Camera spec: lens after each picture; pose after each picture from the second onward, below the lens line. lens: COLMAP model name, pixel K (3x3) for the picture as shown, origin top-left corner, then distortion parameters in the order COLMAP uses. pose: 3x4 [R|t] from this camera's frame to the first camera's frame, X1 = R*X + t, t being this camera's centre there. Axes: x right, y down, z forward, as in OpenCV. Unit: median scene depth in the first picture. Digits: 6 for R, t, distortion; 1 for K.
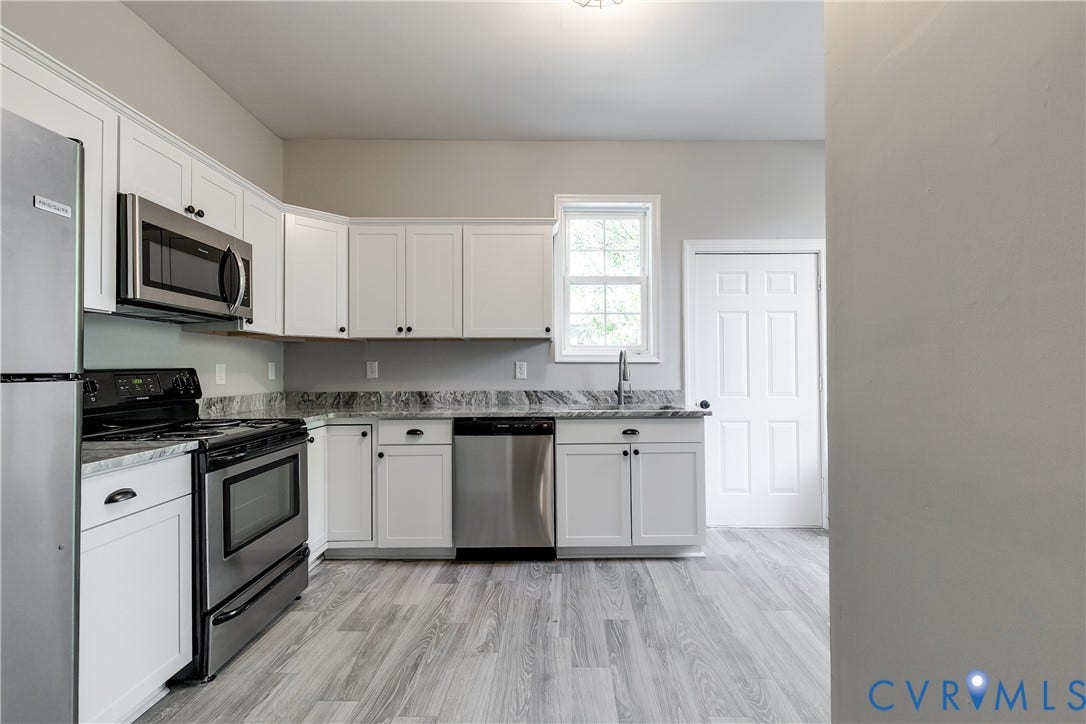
lens RADIAL K [[493.8, 0, 549.2], [0, 493.8, 361.9], [0, 0, 1]] dist [0.010326, -0.000240]
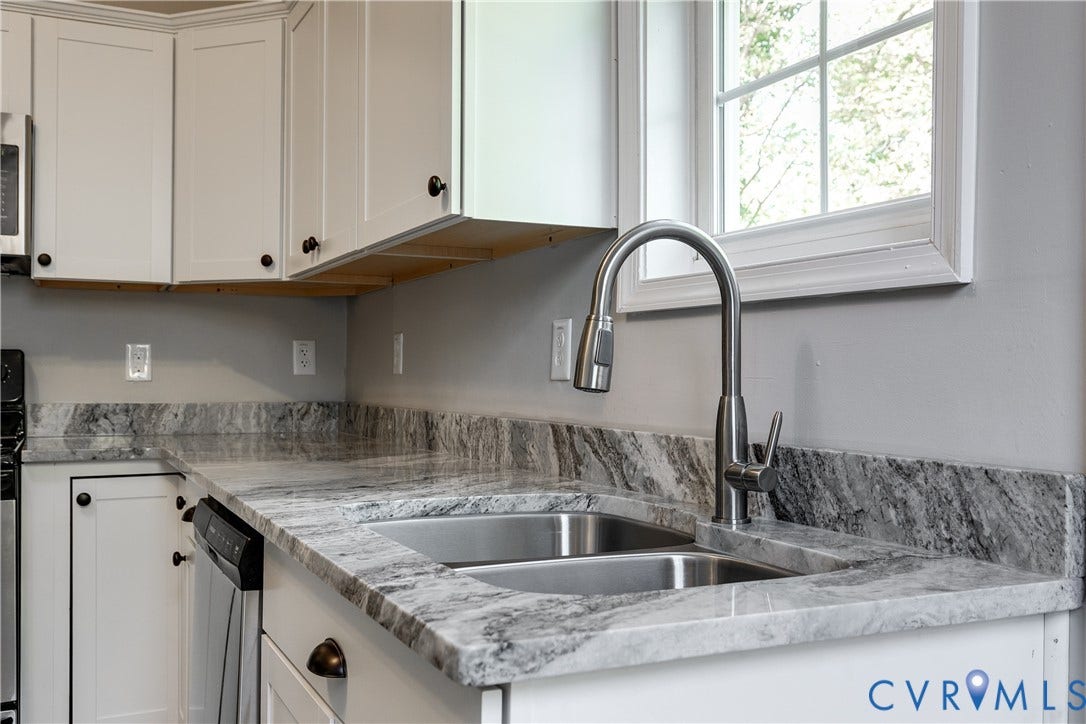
lens RADIAL K [[1045.3, 0, 544.4], [0, 1045.3, 368.0], [0, 0, 1]] dist [0.006211, 0.000000]
pose [[0.421786, 0.000477, -0.906695, 0.506641], [0.012214, 0.999906, 0.006208, 0.025771], [0.906613, -0.013693, 0.421740, 0.810646]]
